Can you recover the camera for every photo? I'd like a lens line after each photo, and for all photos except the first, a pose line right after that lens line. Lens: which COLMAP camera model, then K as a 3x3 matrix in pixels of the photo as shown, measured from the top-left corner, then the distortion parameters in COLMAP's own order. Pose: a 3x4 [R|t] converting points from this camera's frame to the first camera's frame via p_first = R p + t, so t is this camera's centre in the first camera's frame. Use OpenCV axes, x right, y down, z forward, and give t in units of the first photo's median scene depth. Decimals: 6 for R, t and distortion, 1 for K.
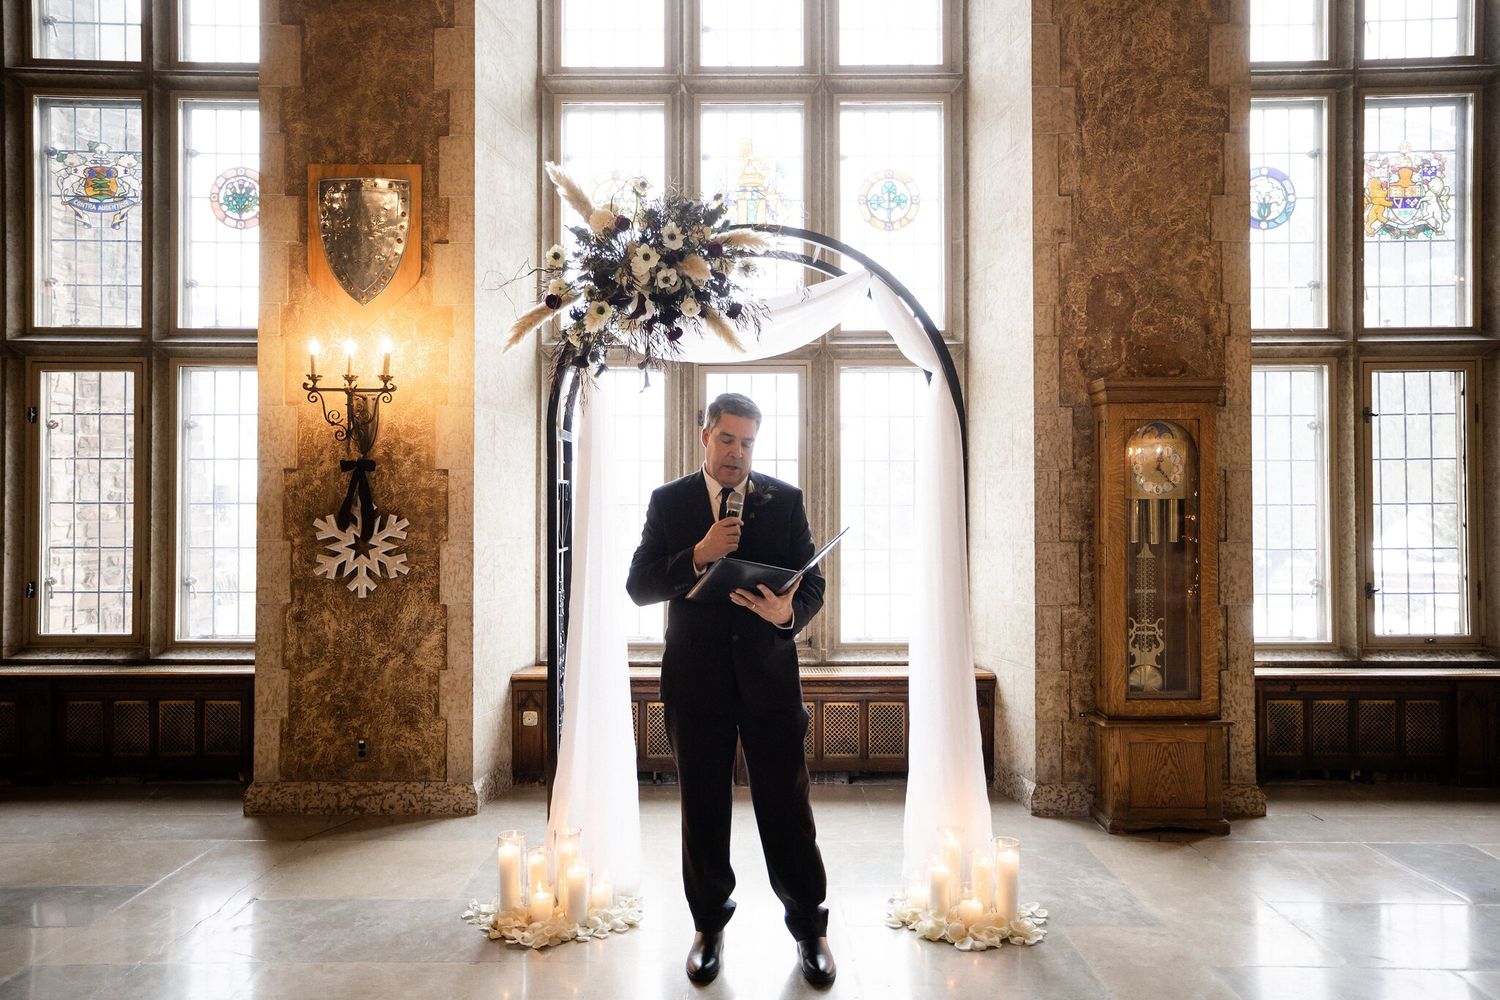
lens RADIAL K [[1013.2, 0, 742.6], [0, 1013.2, 492.6], [0, 0, 1]] dist [-0.019878, 0.059003]
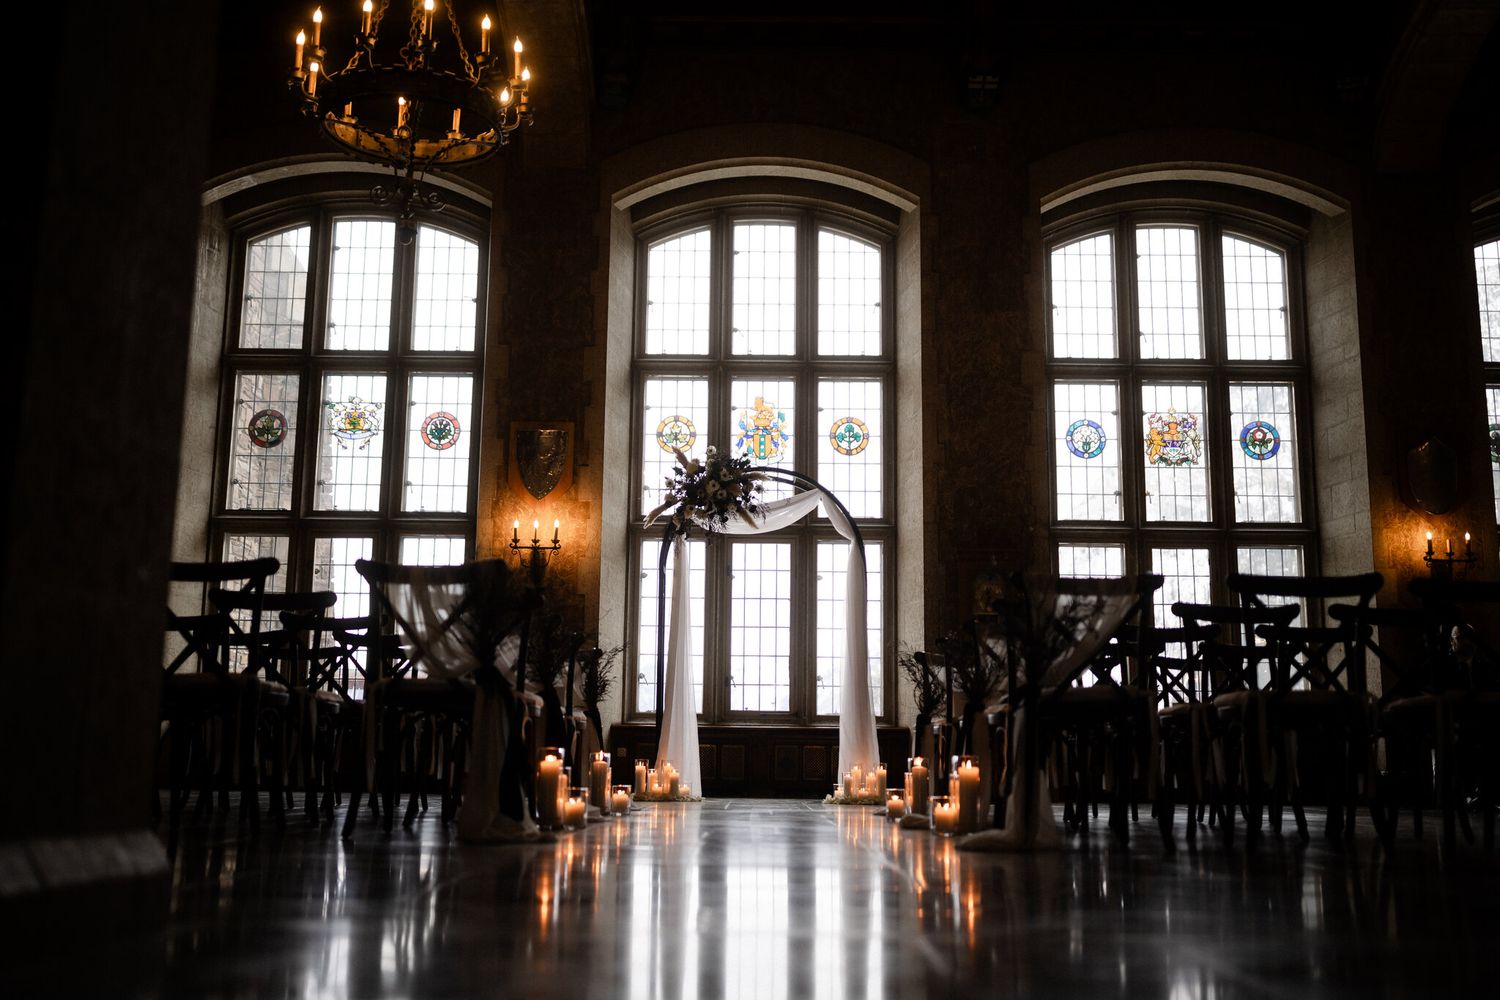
lens RADIAL K [[1504.2, 0, 734.1], [0, 1504.2, 500.3], [0, 0, 1]] dist [-0.007028, -0.006432]
pose [[0.999853, 0.012759, -0.011447, -0.008432], [-0.014473, 0.986191, -0.164978, 0.237926], [0.009184, 0.165120, 0.986231, -1.557475]]
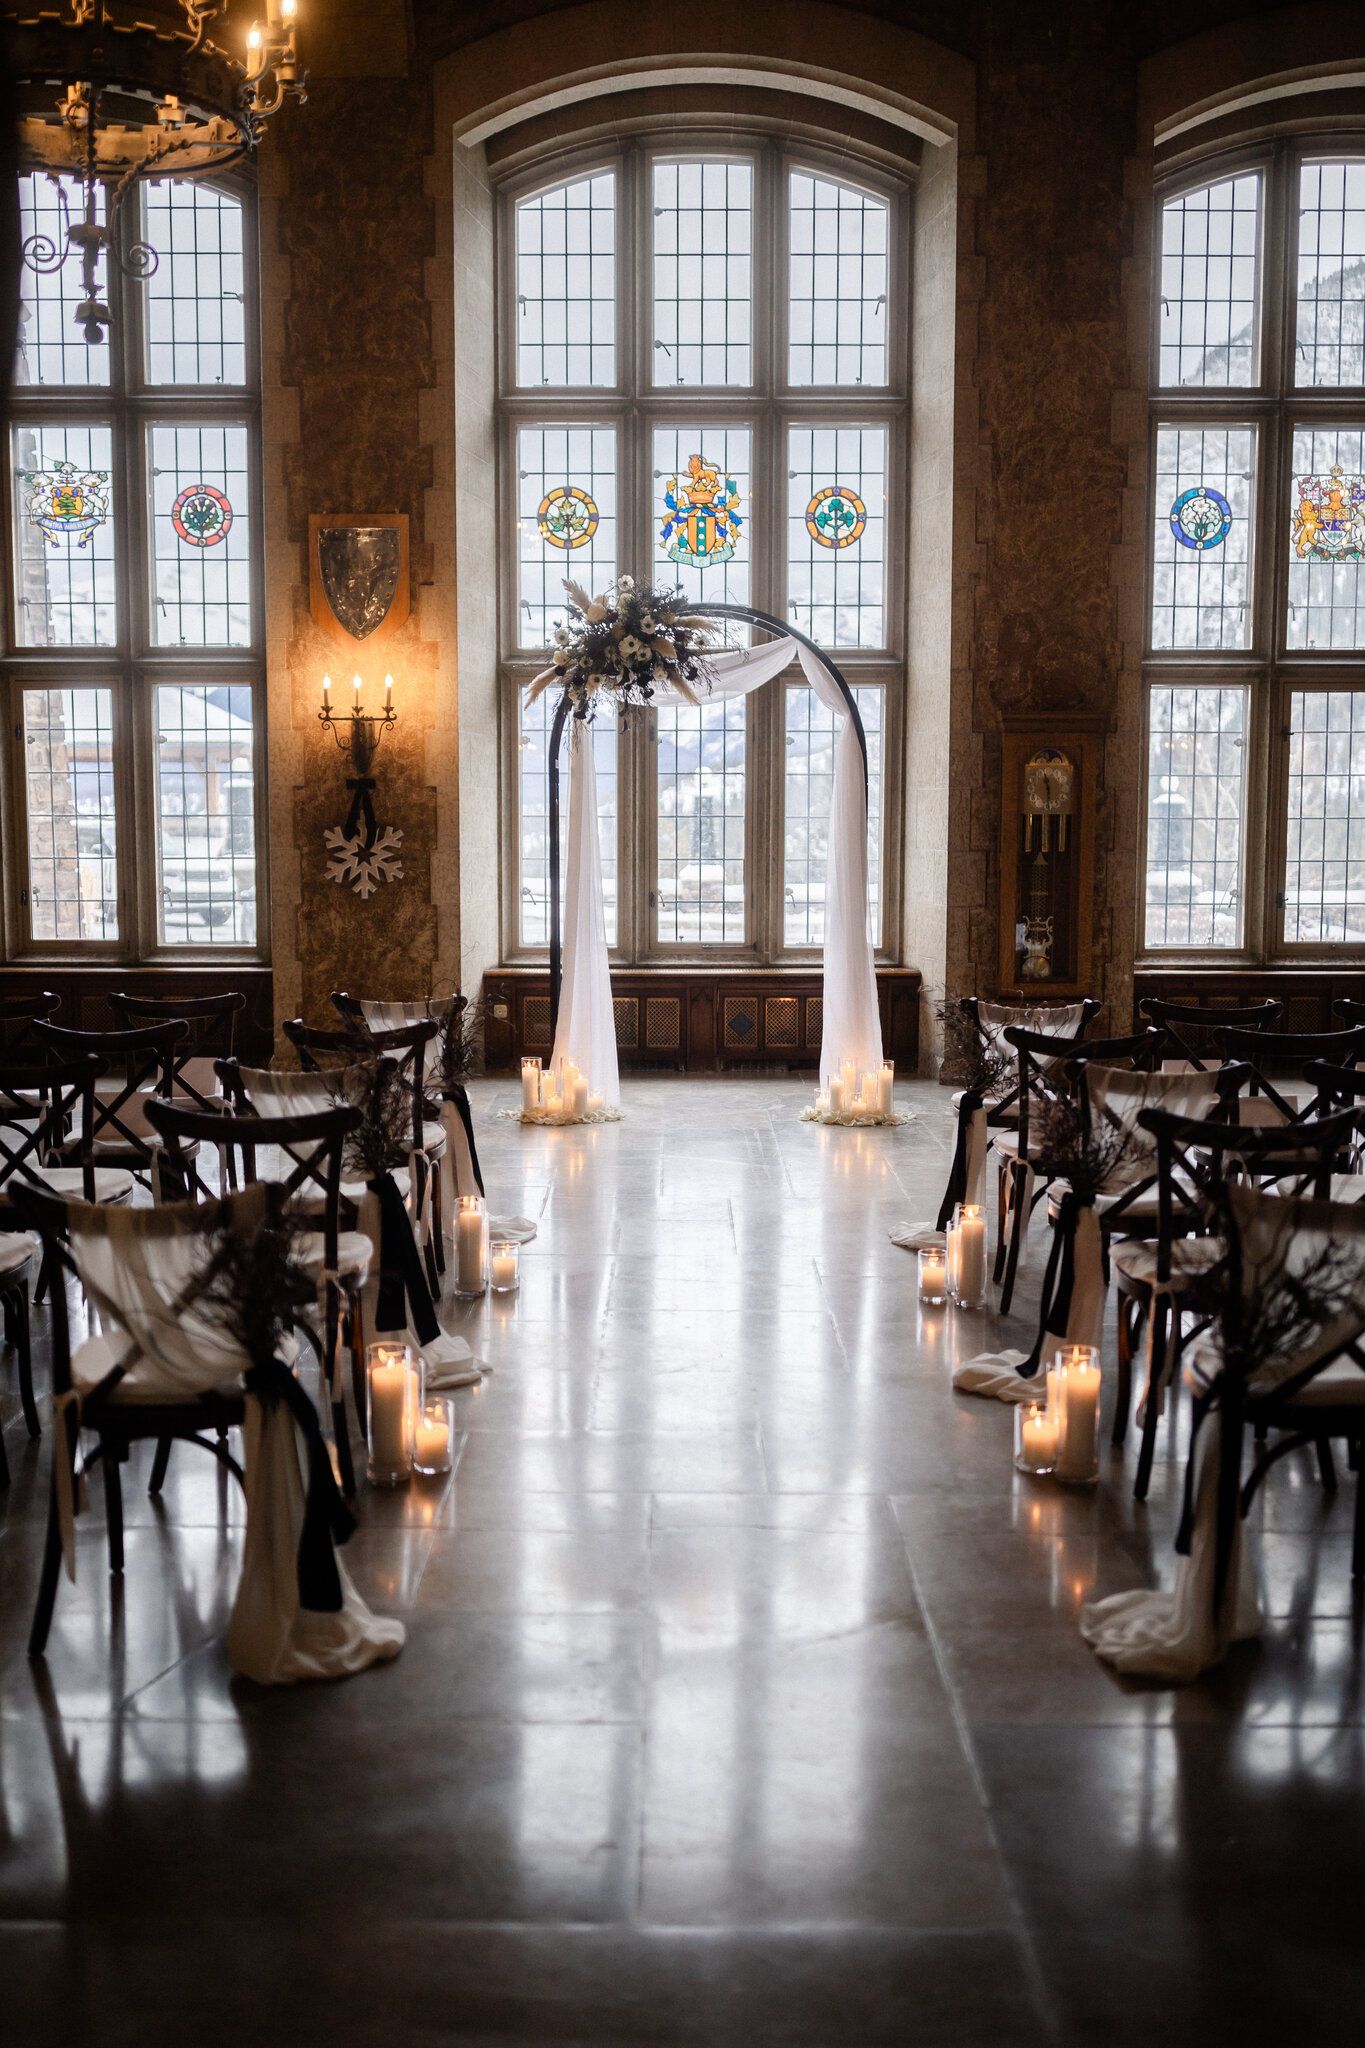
lens RADIAL K [[2011.0, 0, 663.7], [0, 2011.0, 1023.7], [0, 0, 1]] dist [-0.011762, 0.002807]
pose [[0.999998, 0.001767, 0.000036, -0.033832], [-0.001759, 0.993096, 0.117293, -0.024129], [0.000171, -0.117293, 0.993097, -1.285243]]
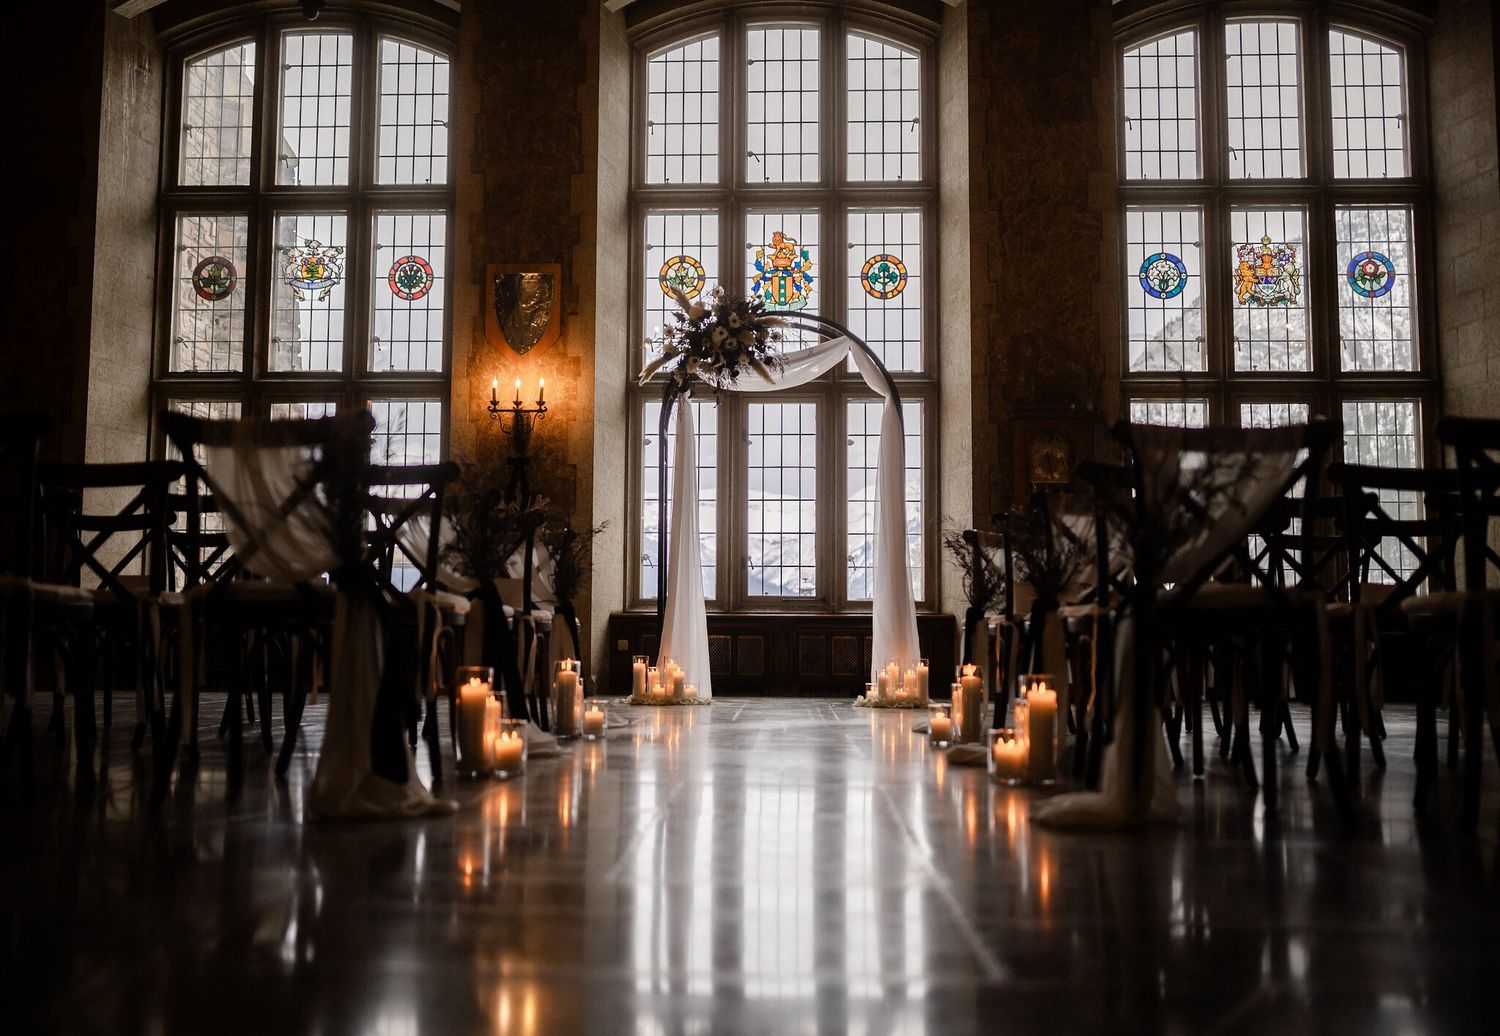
lens RADIAL K [[1559.7, 0, 706.3], [0, 1559.7, 492.5], [0, 0, 1]] dist [-0.006955, -0.014499]
pose [[0.998700, 0.003715, -0.050833, 0.017211], [-0.008042, 0.996333, -0.085178, 0.211664], [0.050330, 0.085476, 0.995068, -1.270940]]
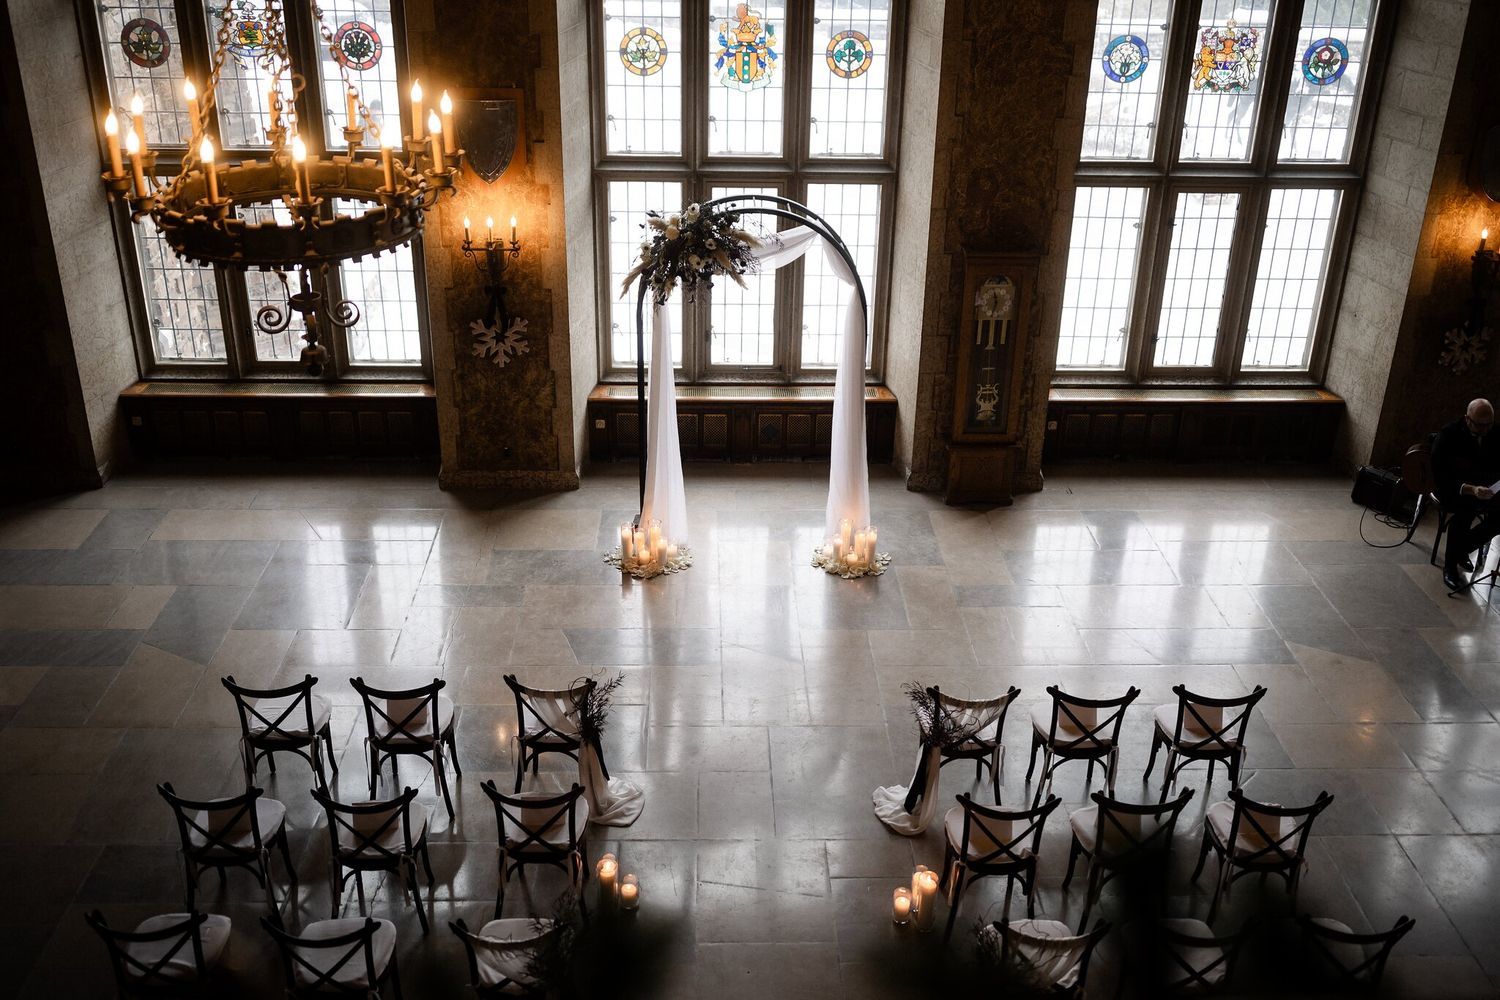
lens RADIAL K [[1438.6, 0, 756.0], [0, 1438.6, 494.3], [0, 0, 1]] dist [-0.012031, -0.005206]
pose [[0.999006, 0.000795, 0.044566, -0.074109], [-0.020778, 0.892872, 0.449831, -0.742334], [-0.039434, -0.450309, 0.892001, -1.128984]]
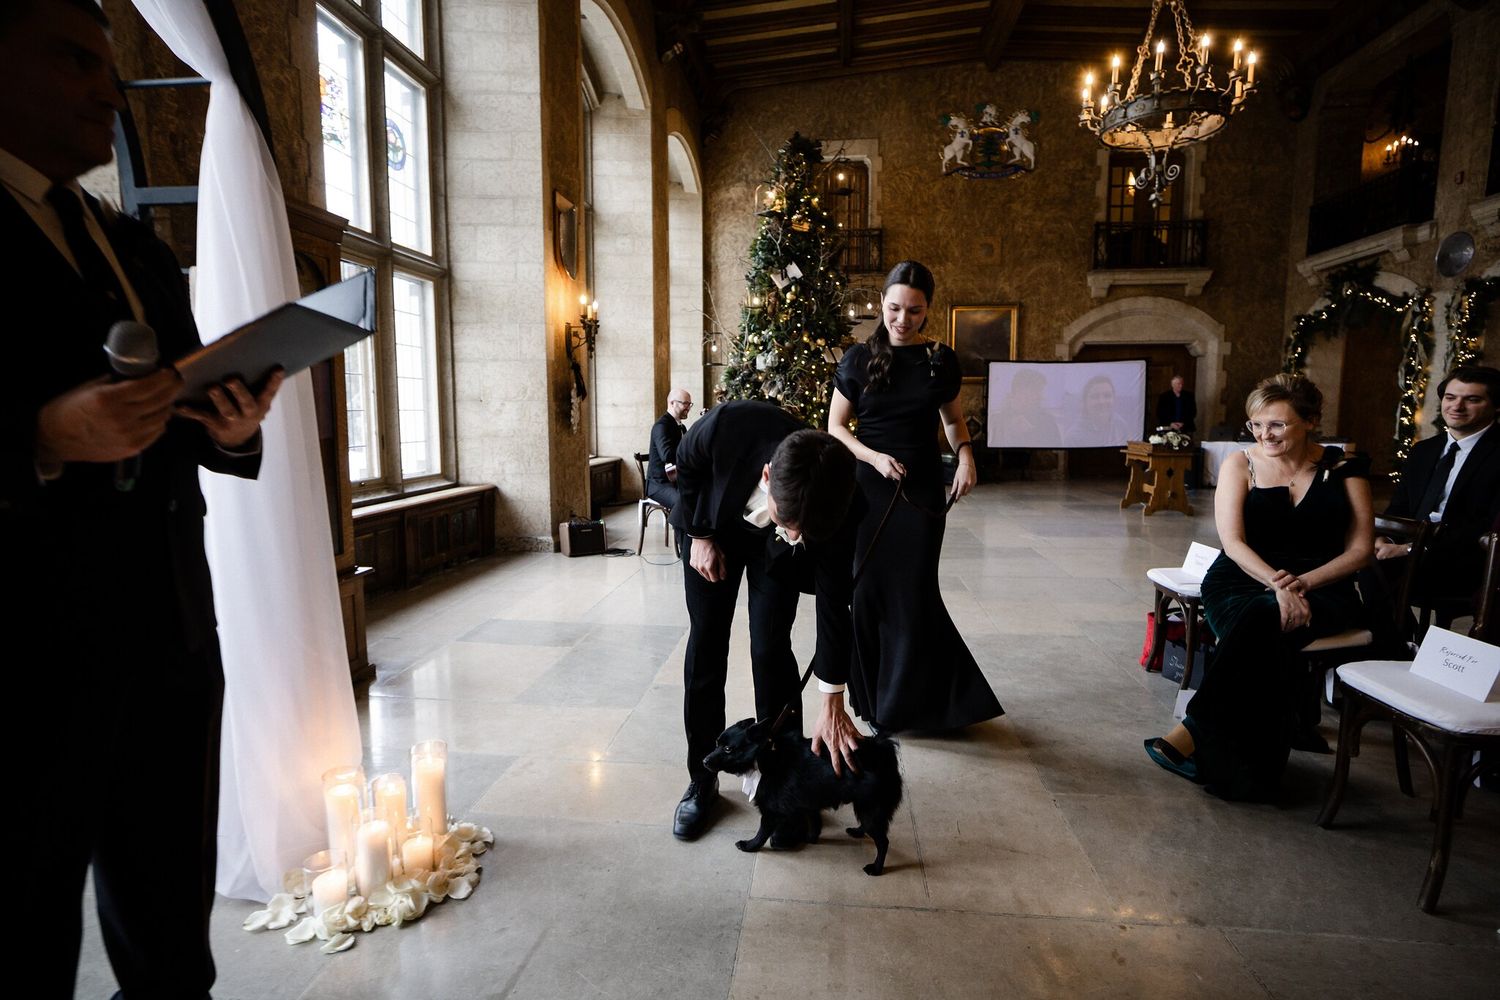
lens RADIAL K [[732.5, 0, 746.6], [0, 732.5, 503.4], [0, 0, 1]] dist [-0.031573, 0.017663]
pose [[0.111532, -0.120410, 0.986439, -0.182449], [-0.019578, 0.992173, 0.123324, 0.057030], [-0.993568, -0.033067, 0.108302, 0.505262]]
